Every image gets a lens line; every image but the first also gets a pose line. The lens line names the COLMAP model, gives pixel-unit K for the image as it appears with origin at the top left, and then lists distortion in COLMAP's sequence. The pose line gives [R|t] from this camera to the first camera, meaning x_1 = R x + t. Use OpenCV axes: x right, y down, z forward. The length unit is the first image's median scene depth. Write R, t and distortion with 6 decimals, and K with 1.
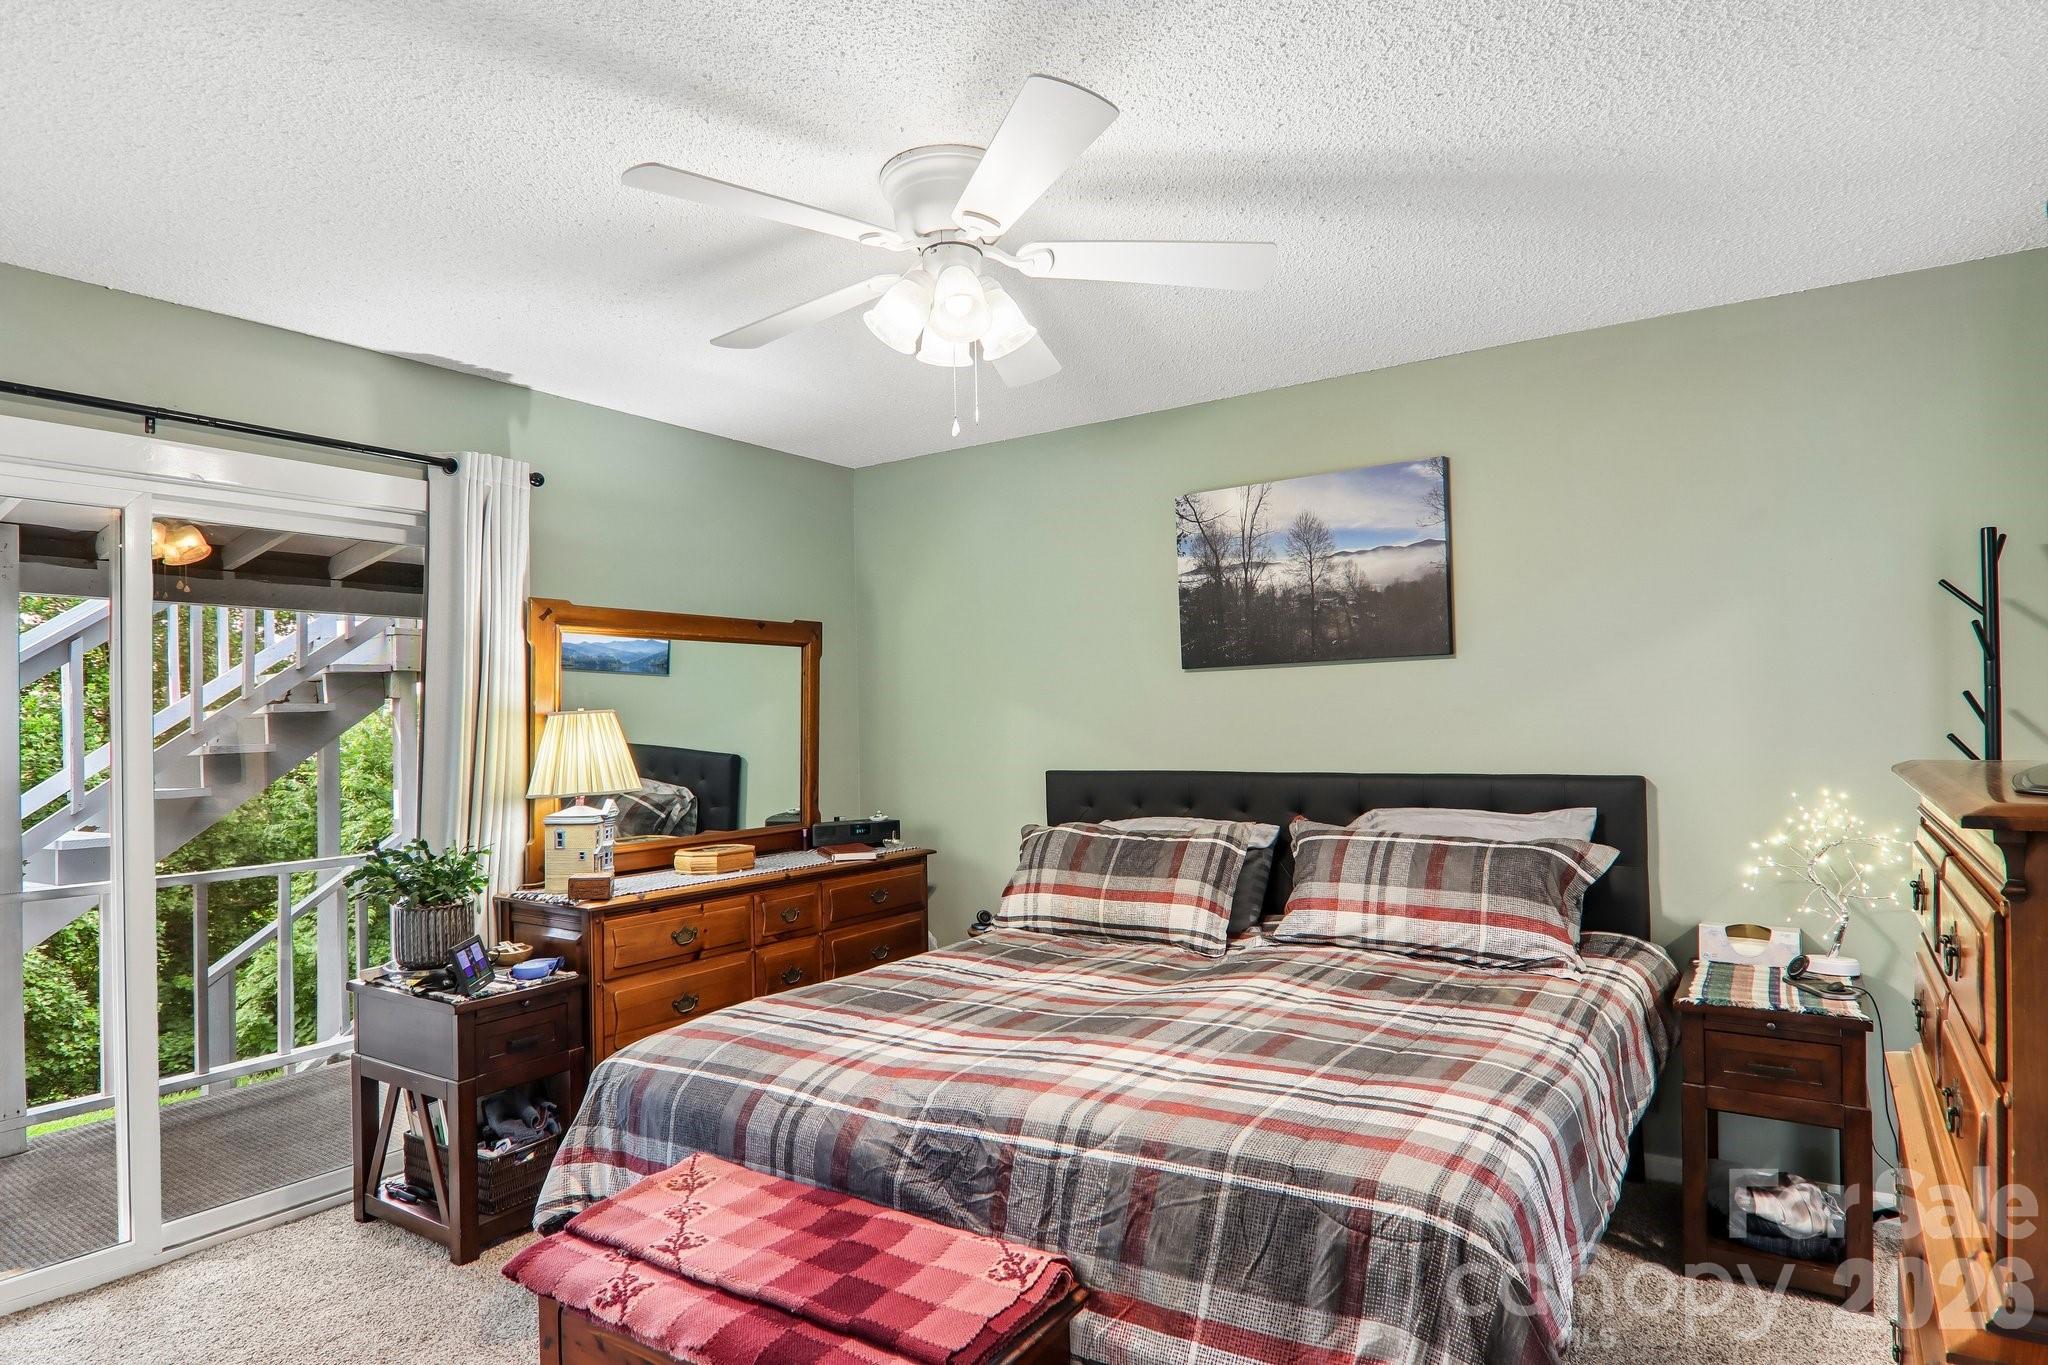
lens RADIAL K [[1134.8, 0, 1026.7], [0, 1134.8, 703.8], [0, 0, 1]] dist [0.005560, -0.020654]
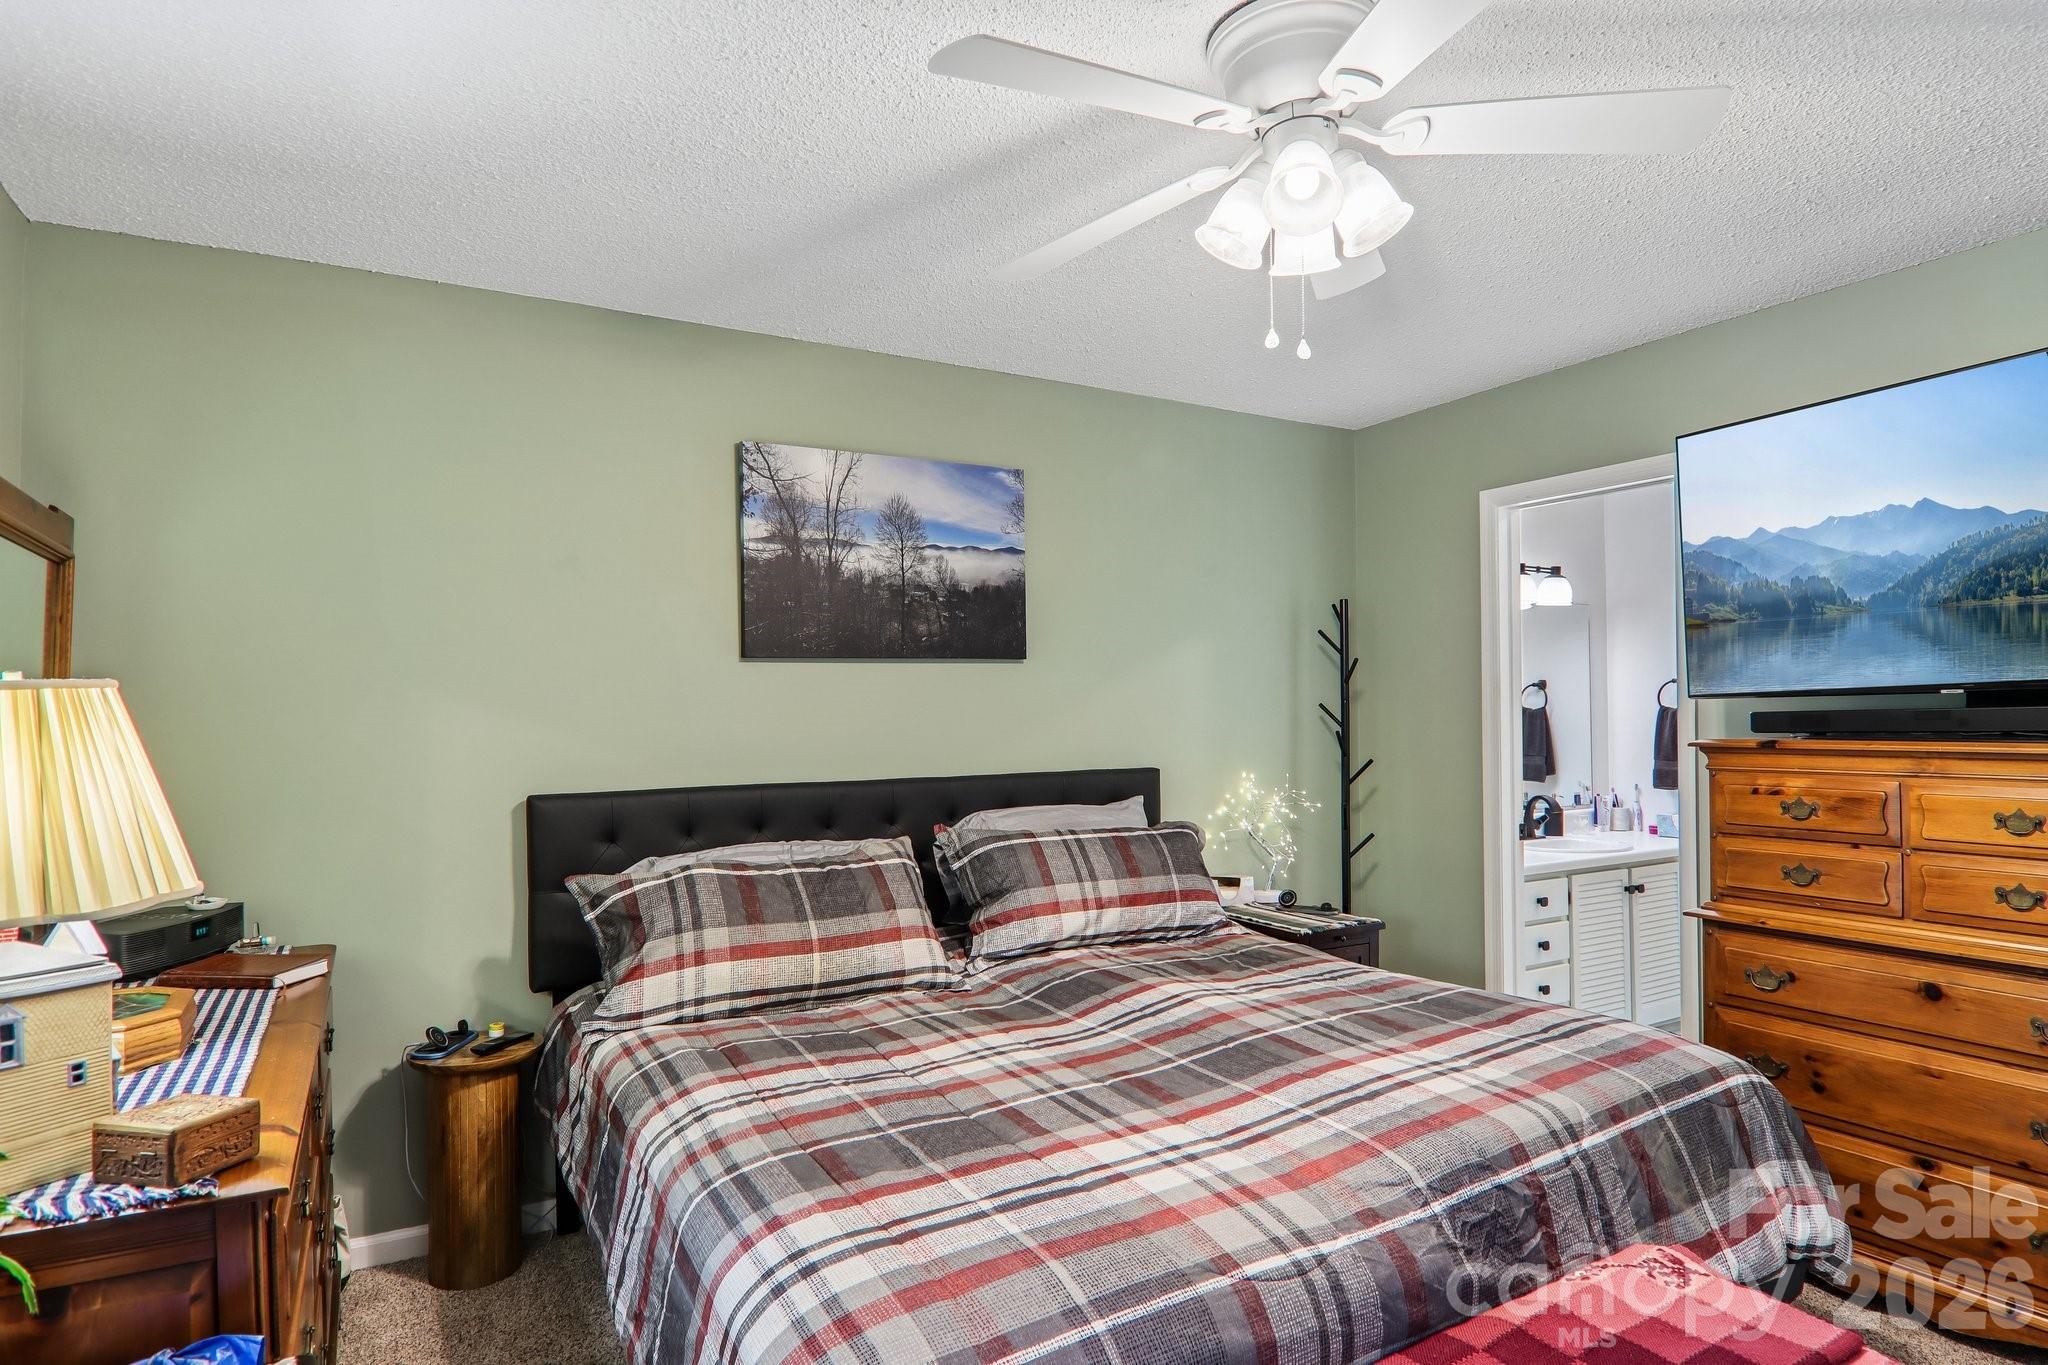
lens RADIAL K [[1134.8, 0, 1026.7], [0, 1134.8, 703.8], [0, 0, 1]] dist [0.005560, -0.020654]
pose [[0.427767, 0.021019, 0.903645, -0.634296], [-0.009592, 0.999779, -0.018715, 0.019070], [-0.903838, -0.000662, 0.427874, 0.605798]]
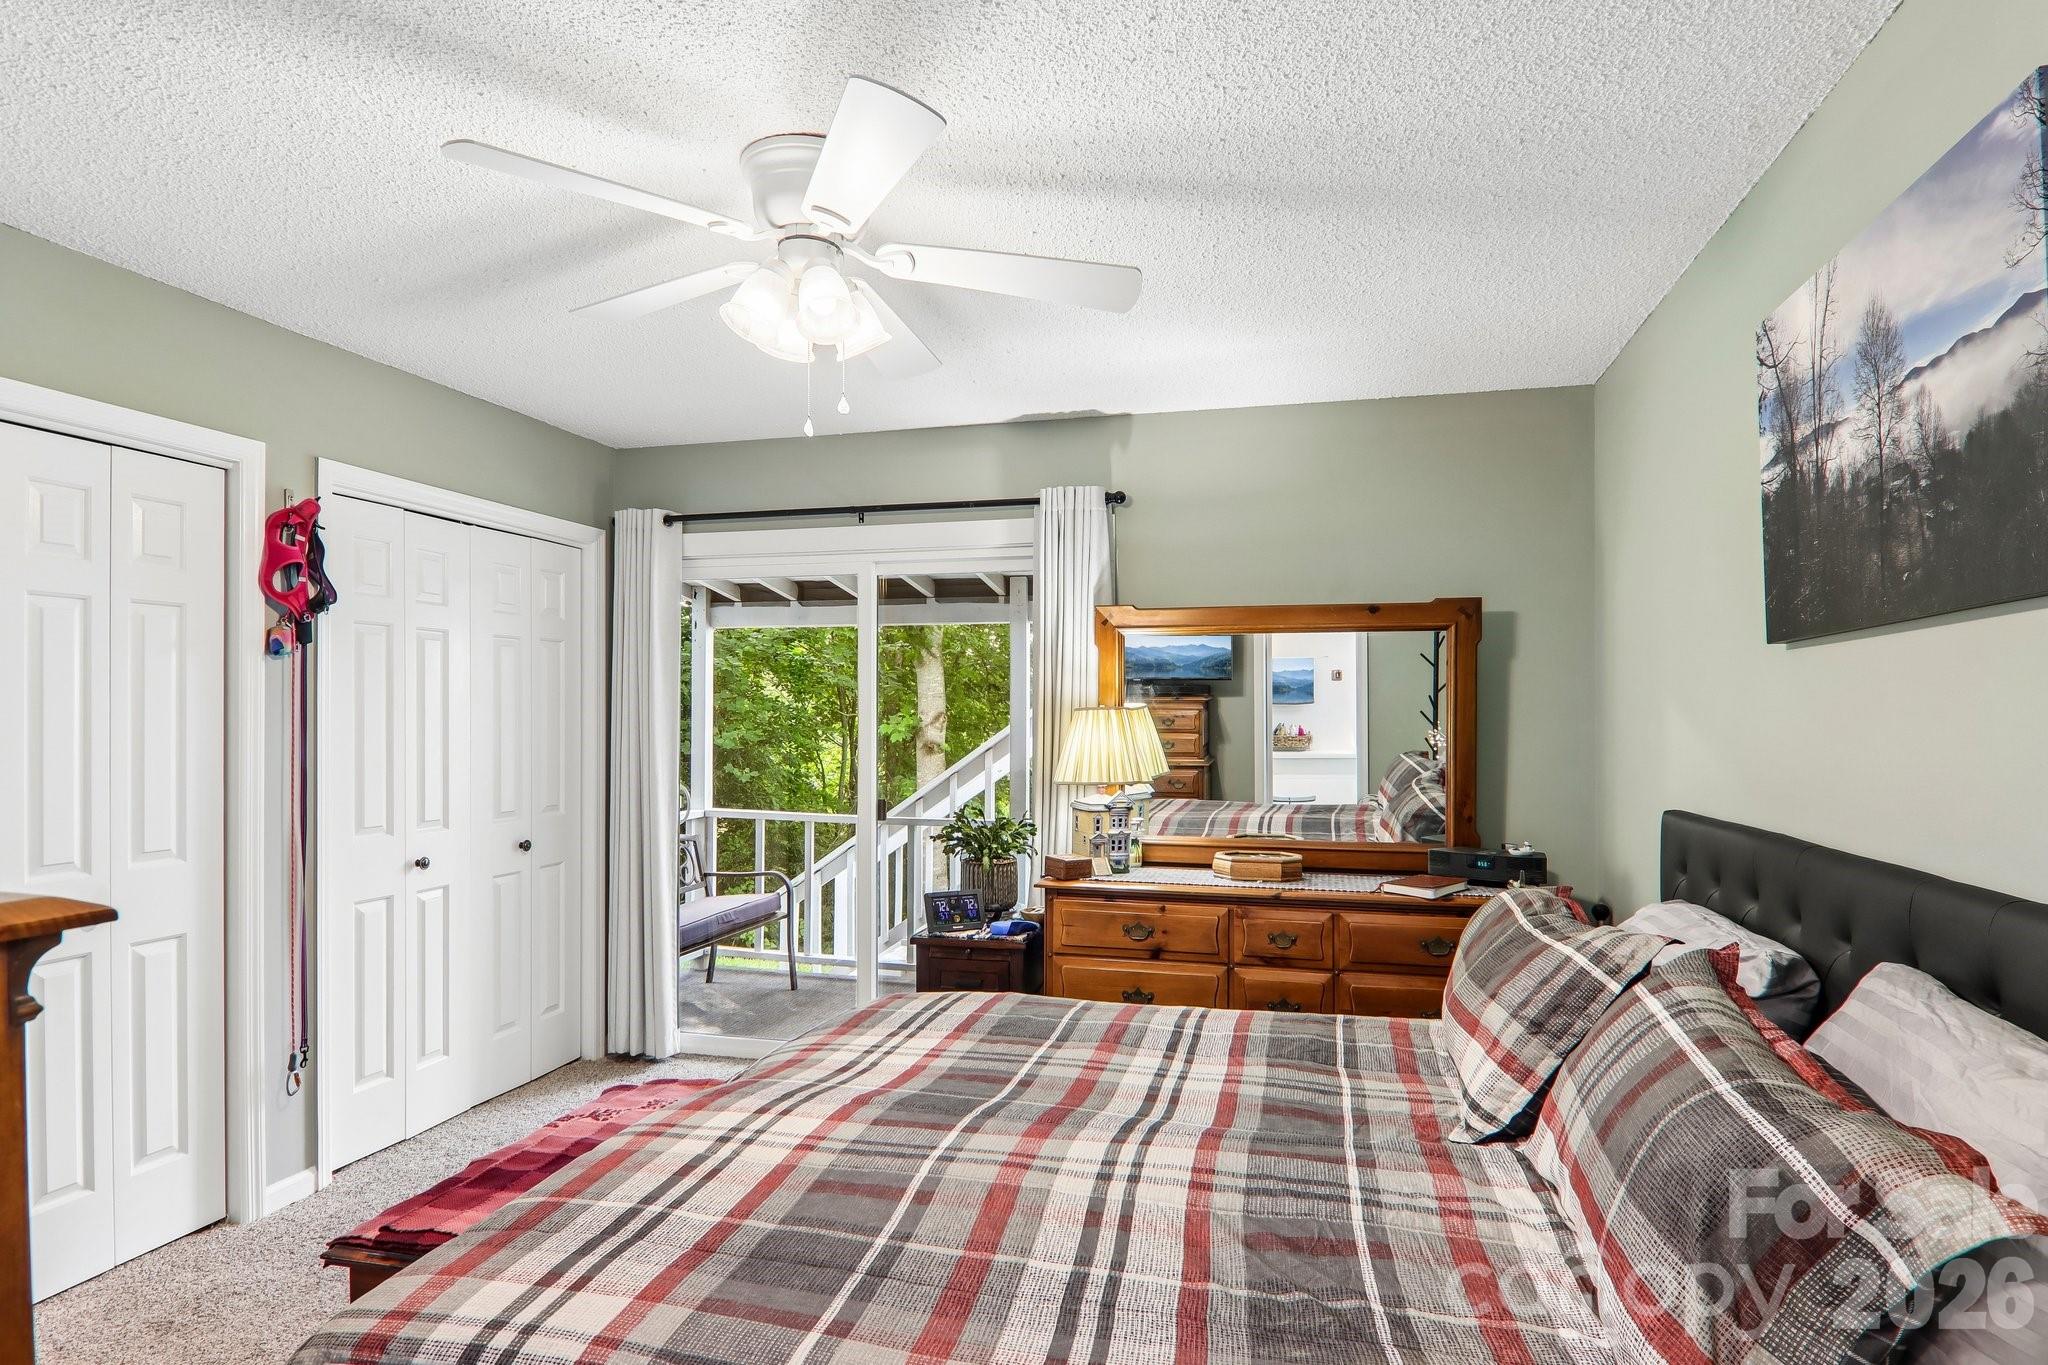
lens RADIAL K [[1134.6, 0, 1017.5], [0, 1134.6, 715.3], [0, 0, 1]] dist [0.003187, -0.024323]
pose [[0.337132, 0.020406, -0.941236, 0.664337], [0.003733, 0.999728, 0.023011, -0.013480], [0.941450, -0.011272, 0.336964, 0.610583]]
